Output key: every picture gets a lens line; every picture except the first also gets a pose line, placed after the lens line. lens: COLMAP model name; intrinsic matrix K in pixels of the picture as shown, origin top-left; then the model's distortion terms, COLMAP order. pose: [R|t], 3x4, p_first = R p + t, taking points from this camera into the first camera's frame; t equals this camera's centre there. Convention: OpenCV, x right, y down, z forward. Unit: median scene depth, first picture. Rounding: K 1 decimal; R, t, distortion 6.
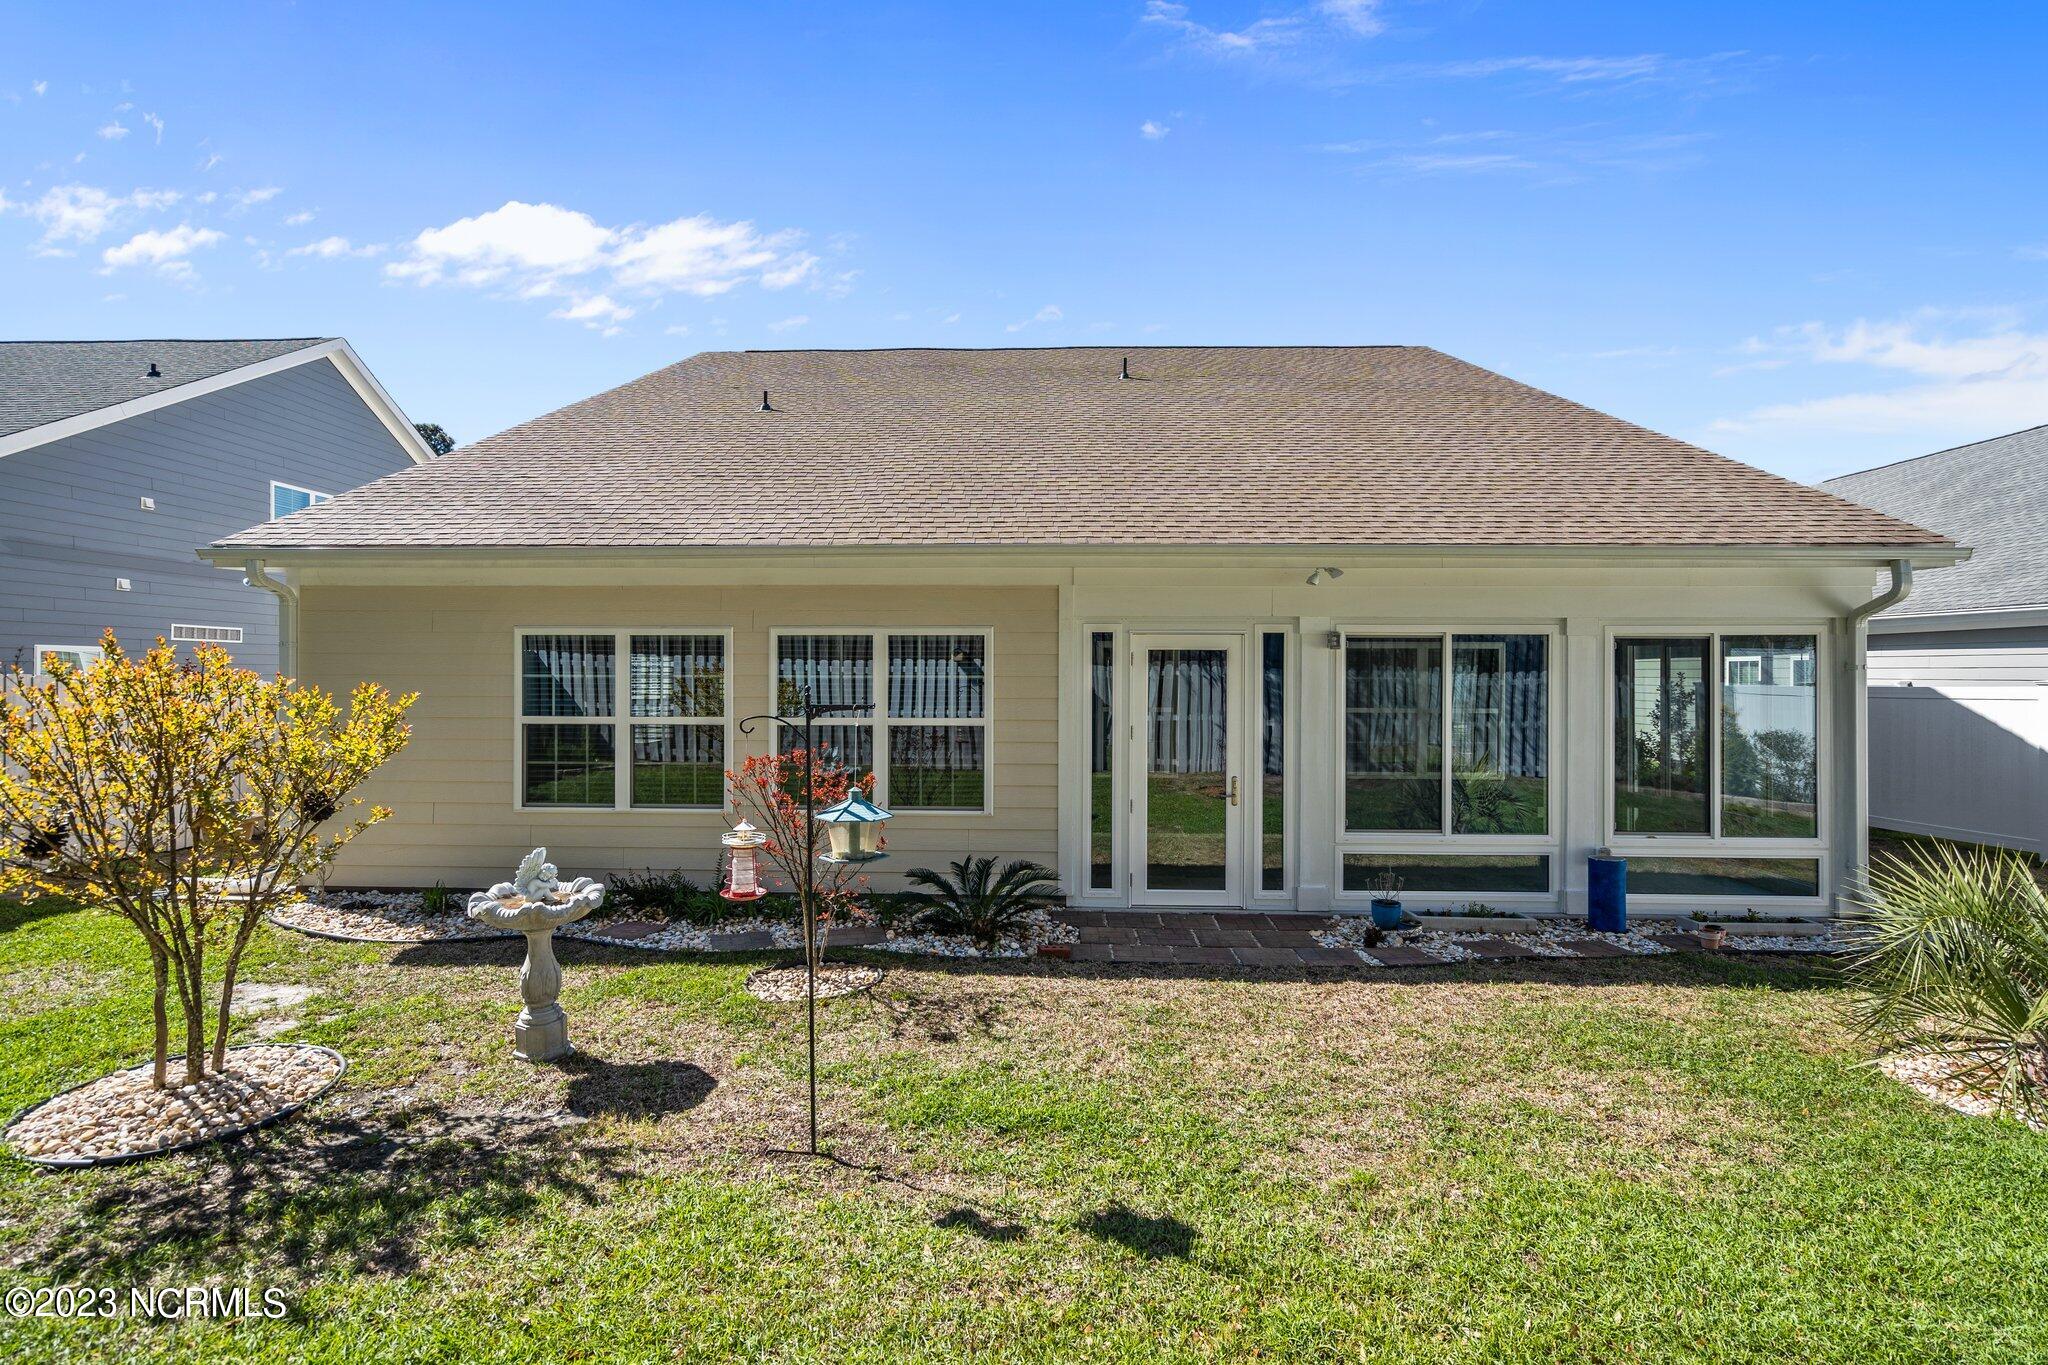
lens RADIAL K [[940.8, 0, 1018.9], [0, 940.8, 674.1], [0, 0, 1]] dist [-0.002178, 0.006599]
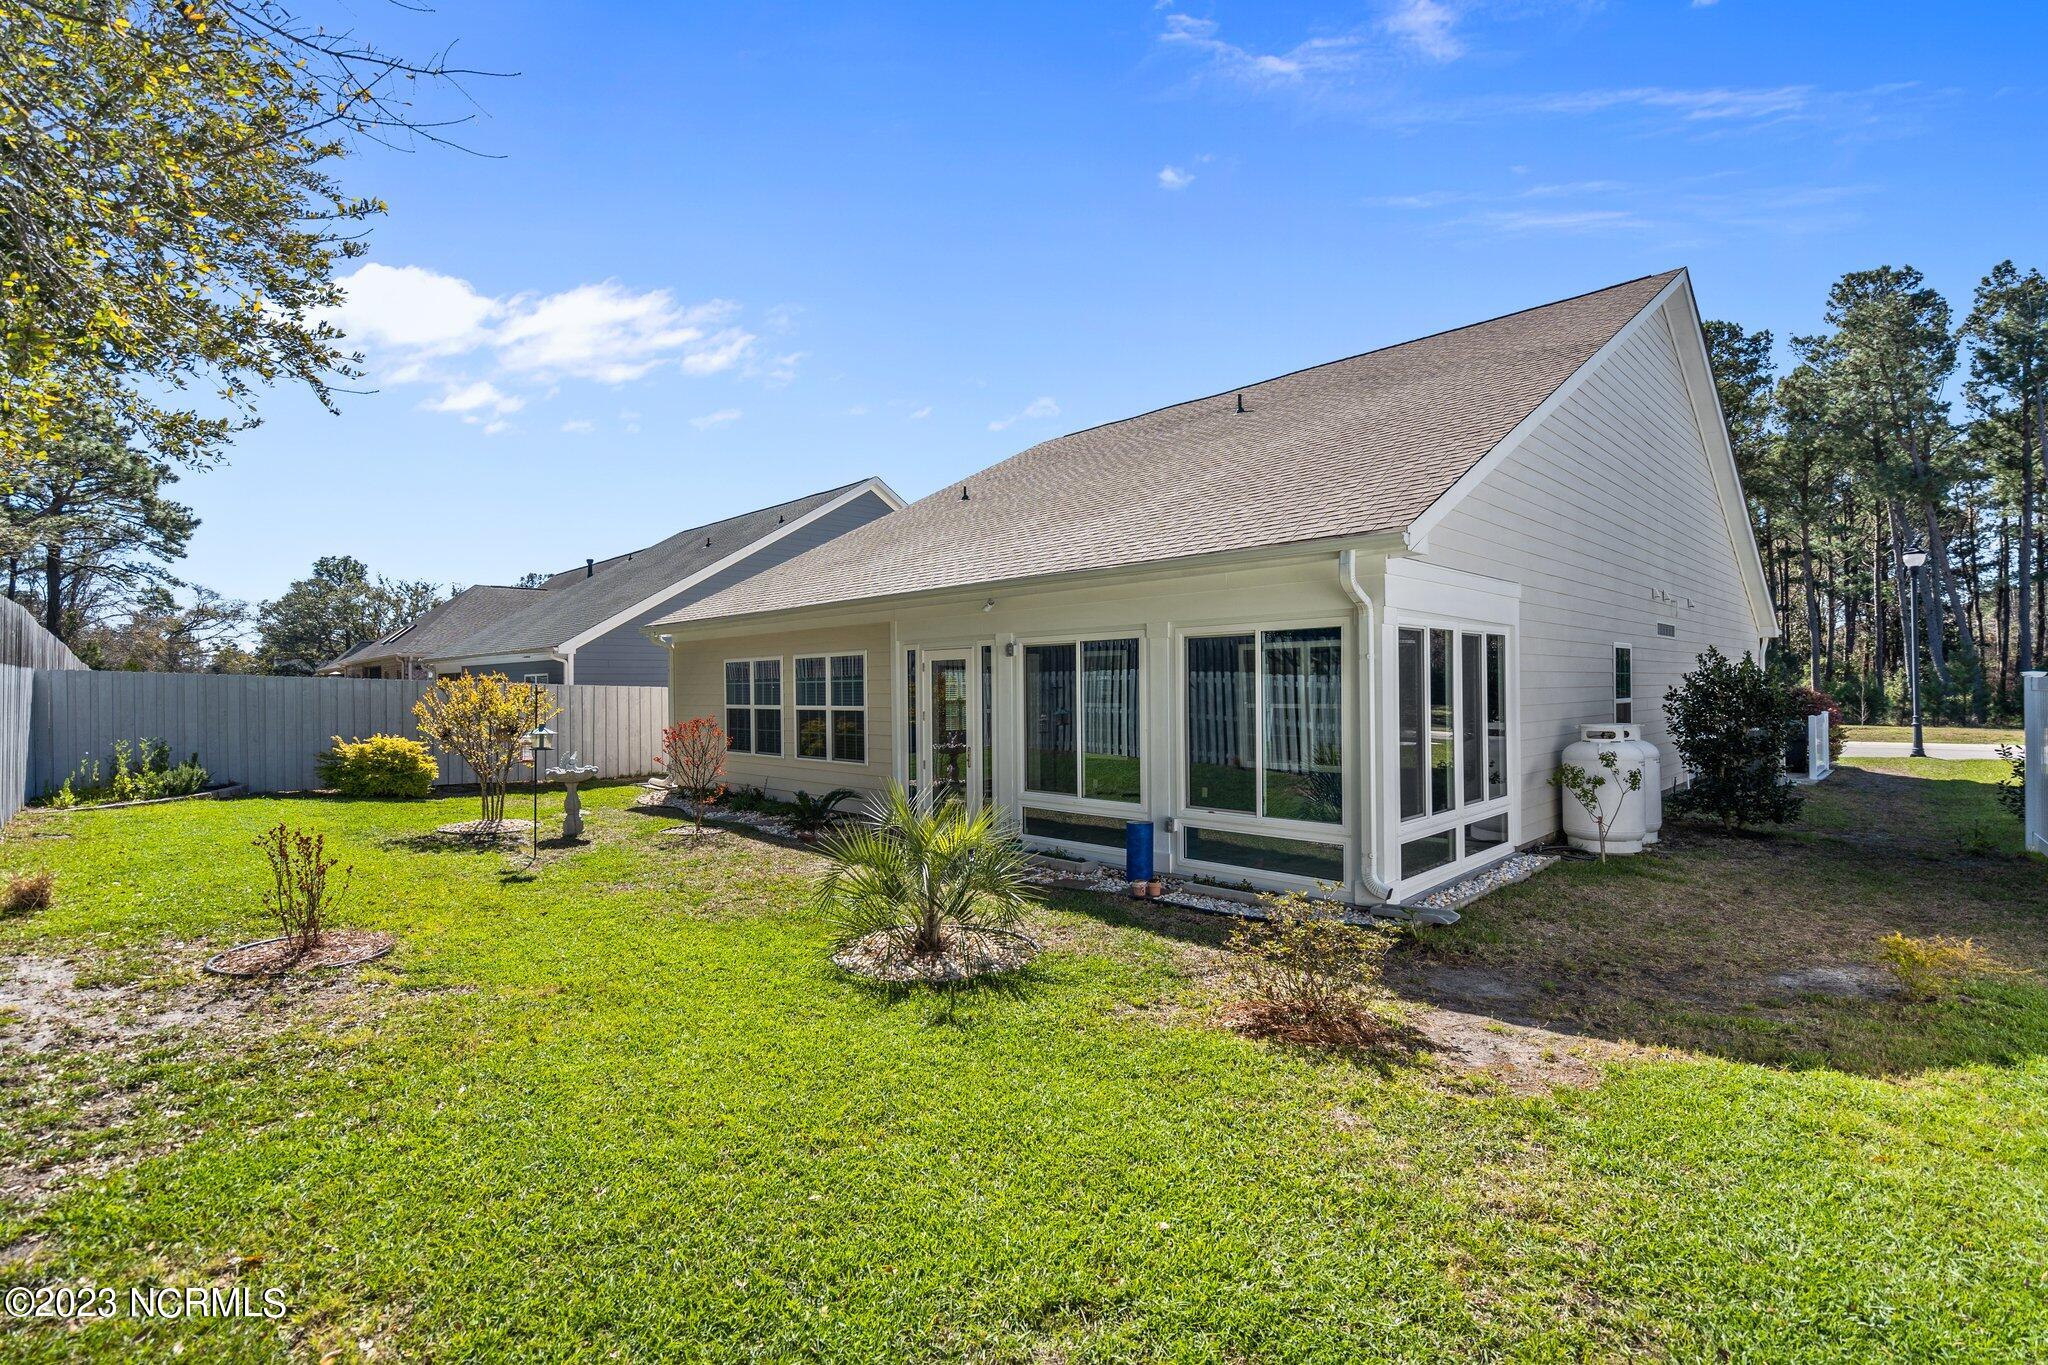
lens RADIAL K [[940.8, 0, 1018.9], [0, 940.8, 674.1], [0, 0, 1]] dist [-0.002178, 0.006599]
pose [[0.721619, -0.020276, -0.691994, 1.270293], [0.018045, 0.999782, -0.010477, 0.014194], [0.692055, -0.004927, 0.721828, 0.018815]]
